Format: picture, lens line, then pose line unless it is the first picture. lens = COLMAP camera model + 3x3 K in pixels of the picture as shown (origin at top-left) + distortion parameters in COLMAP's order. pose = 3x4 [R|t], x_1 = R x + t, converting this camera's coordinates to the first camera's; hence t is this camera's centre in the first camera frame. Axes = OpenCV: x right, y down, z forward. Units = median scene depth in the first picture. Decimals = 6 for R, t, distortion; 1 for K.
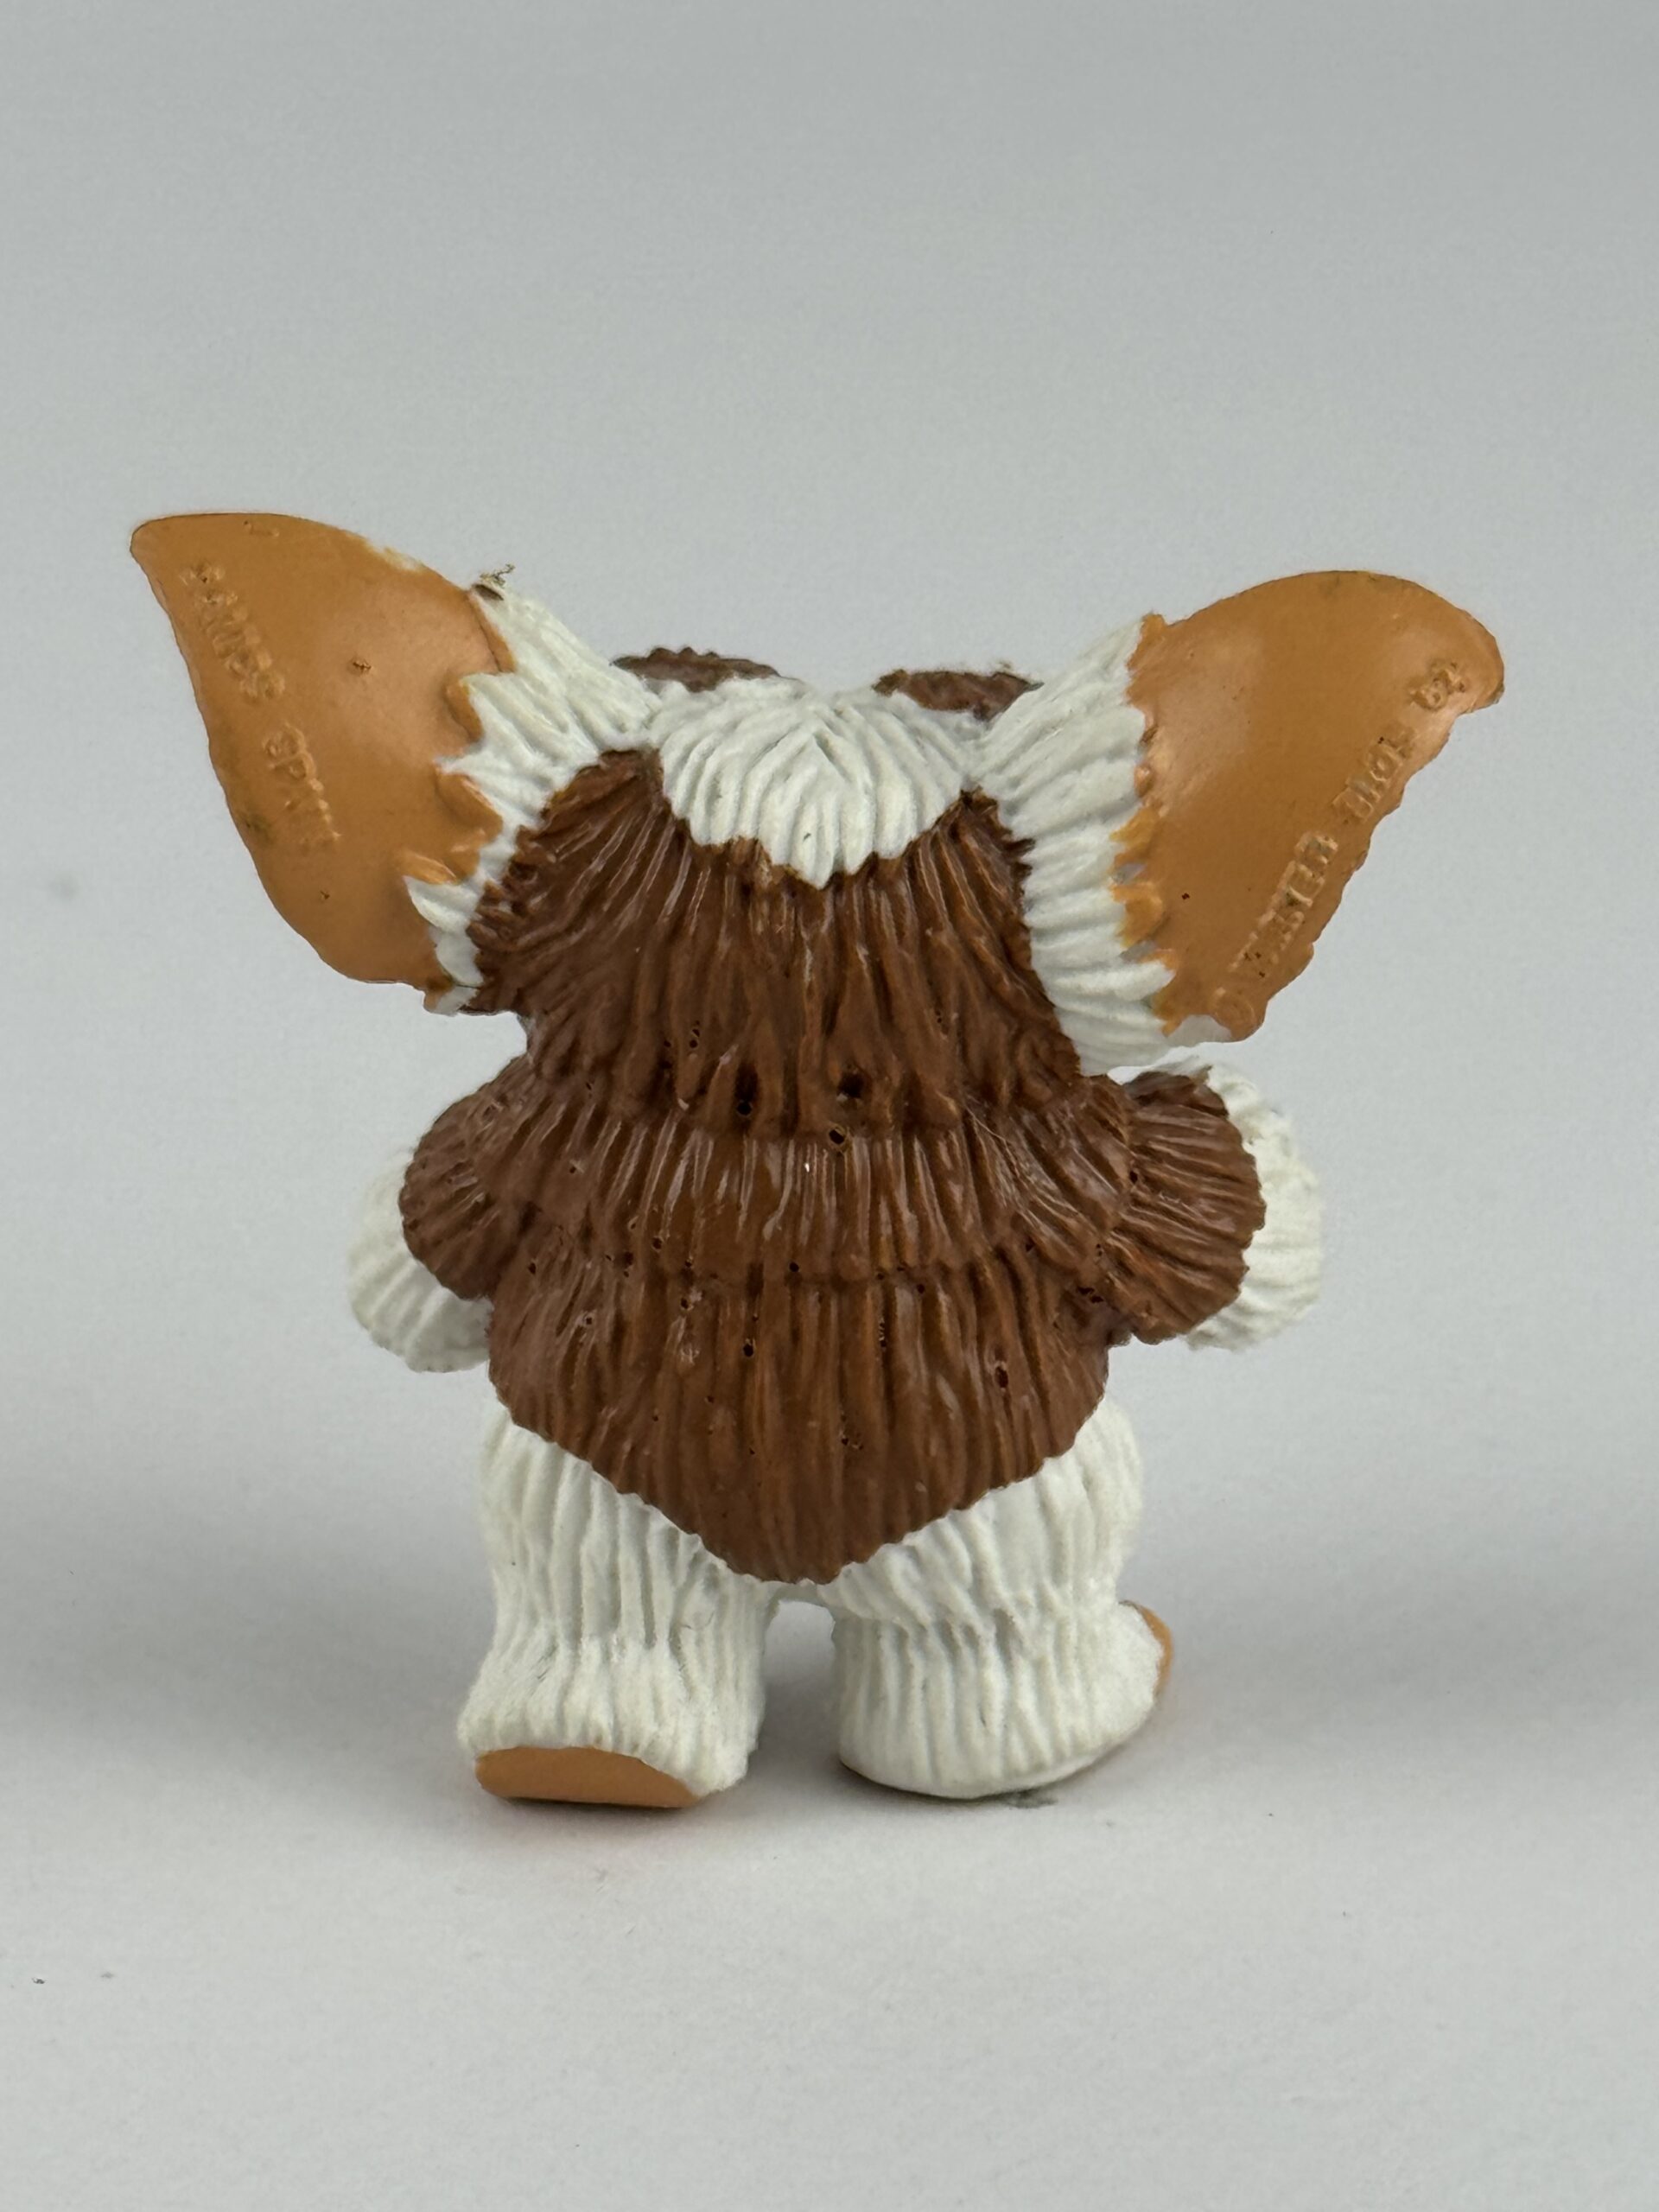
lens RADIAL K [[7827.8, 0, 829.5], [0, 7827.8, 1106.0], [0, 0, 1]] dist [0.148370, 0.237824]
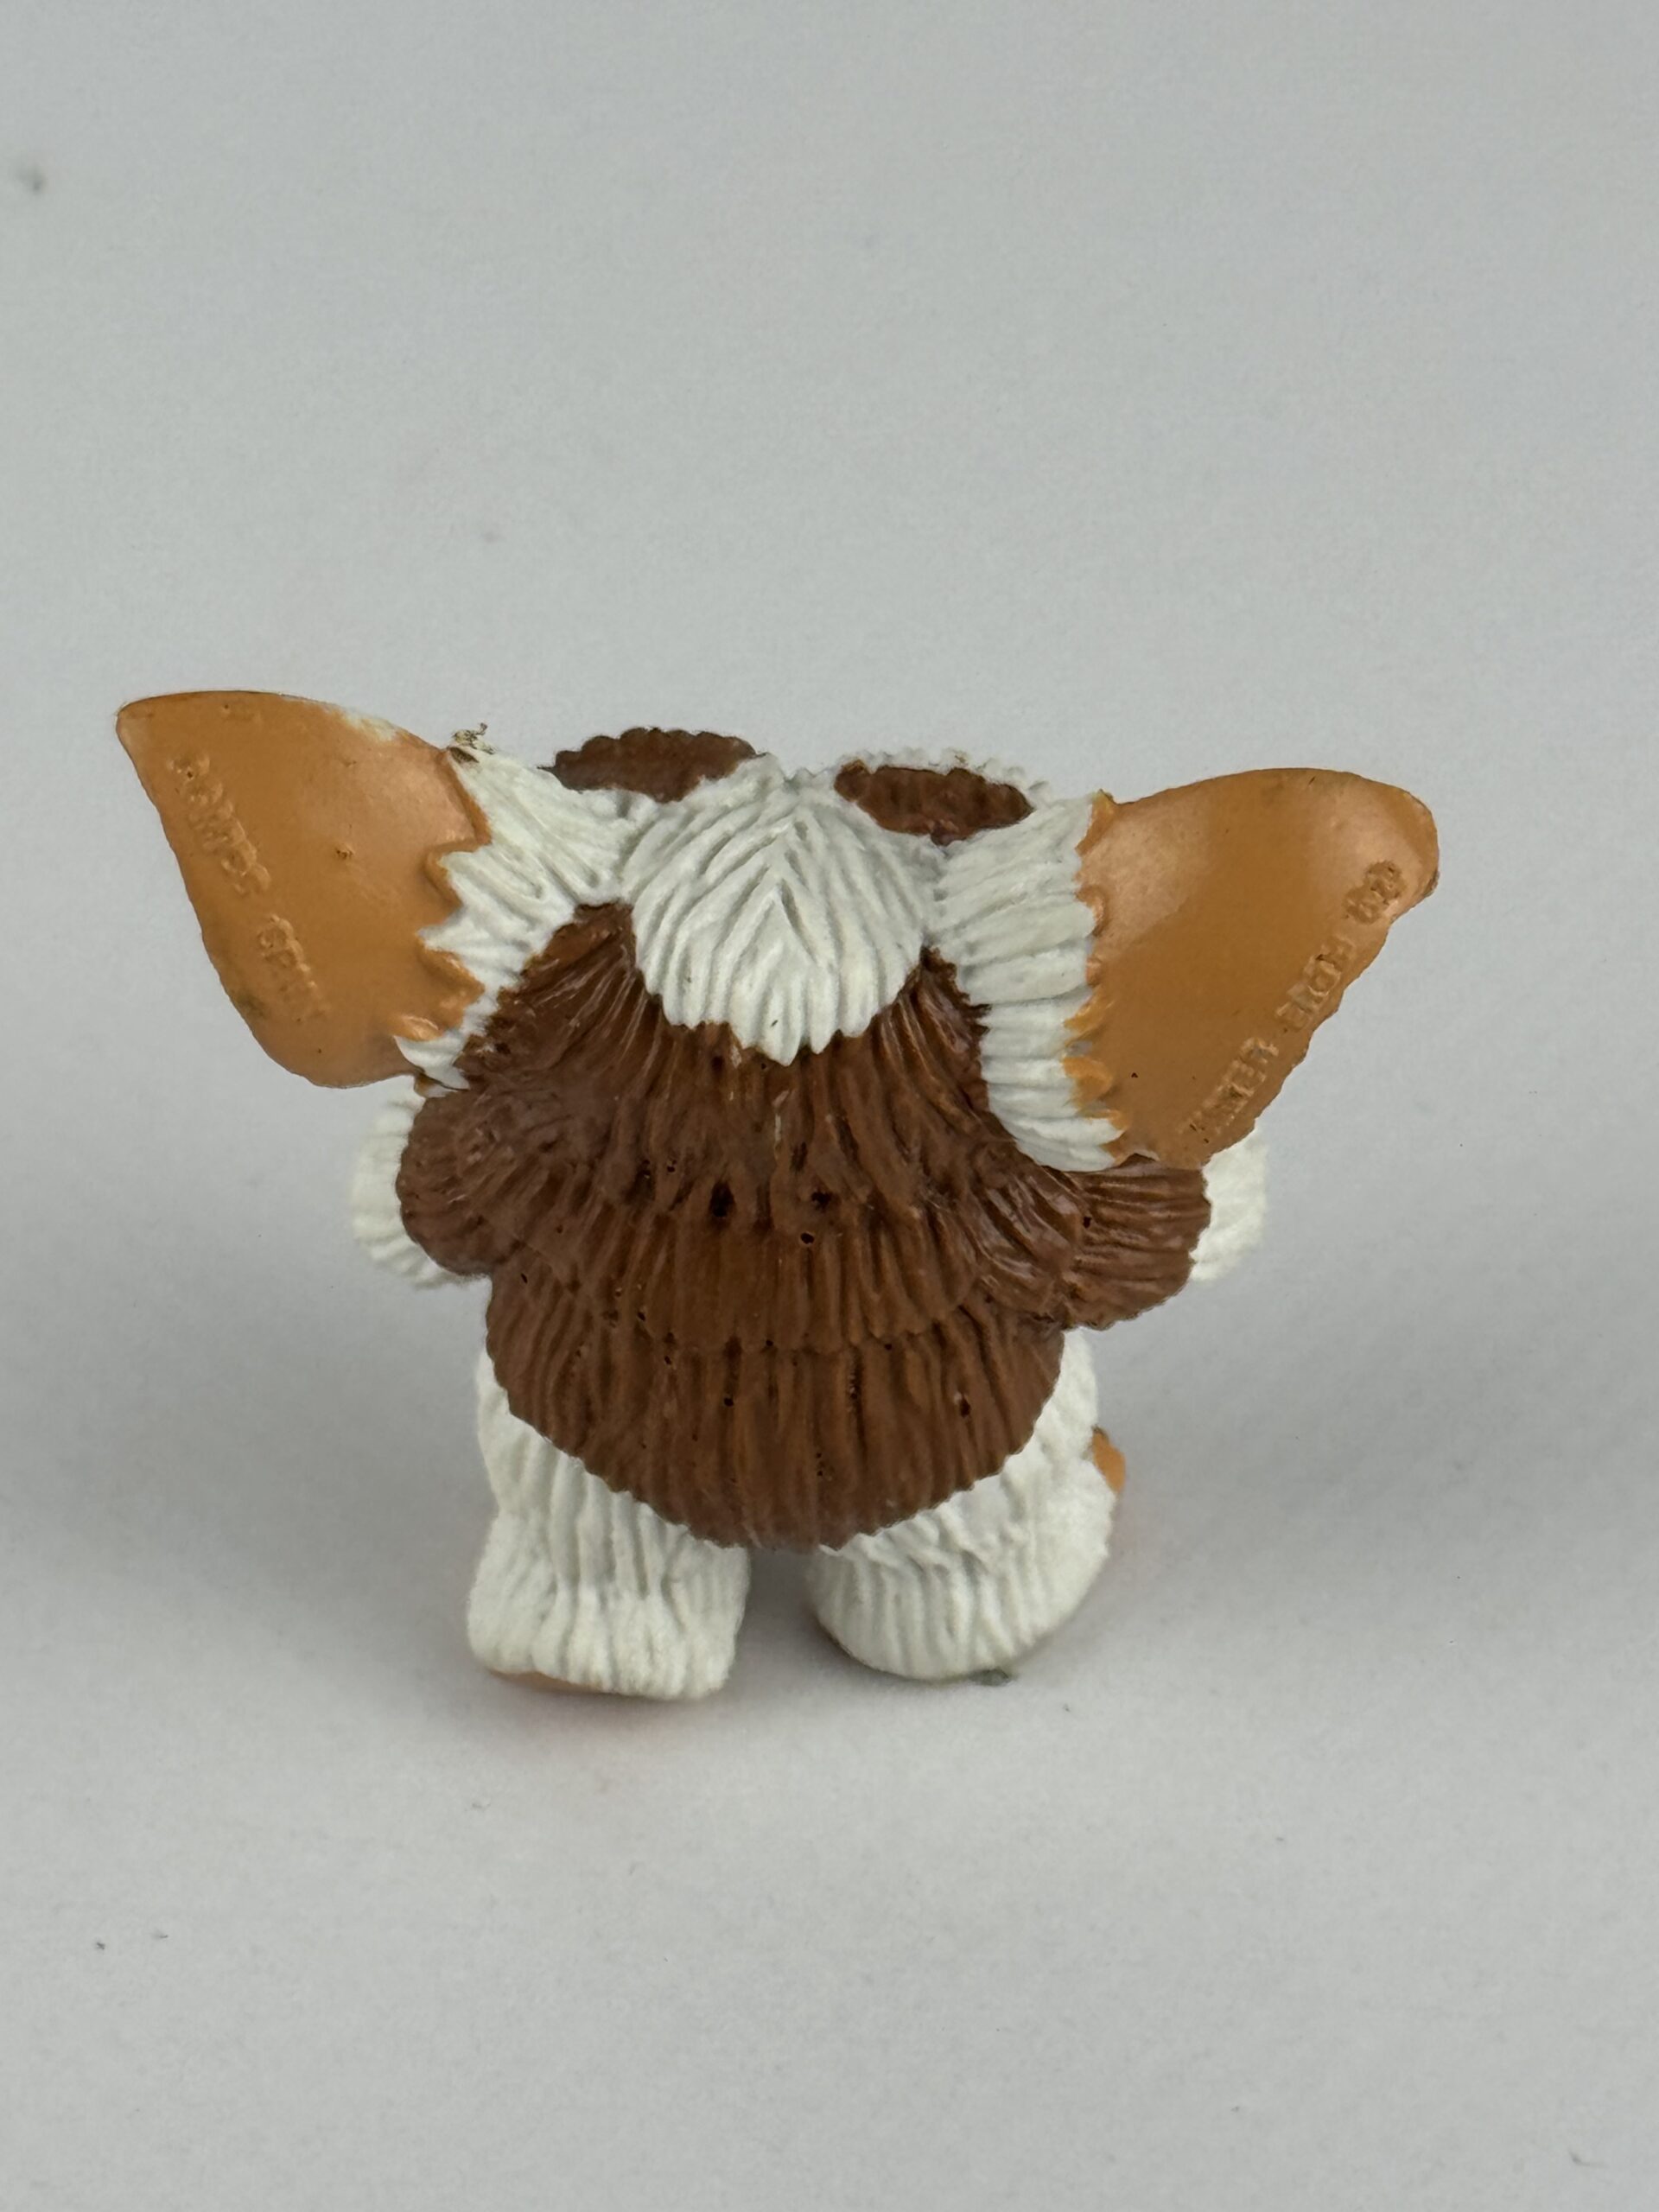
lens RADIAL K [[7827.8, 0, 829.5], [0, 7827.8, 1106.0], [0, 0, 1]] dist [0.148370, 0.237824]
pose [[0.999843, -0.017742, -0.000395, 0.004674], [0.016579, 0.925864, 0.377493, -0.415397], [-0.006332, -0.377441, 0.926012, 0.021066]]
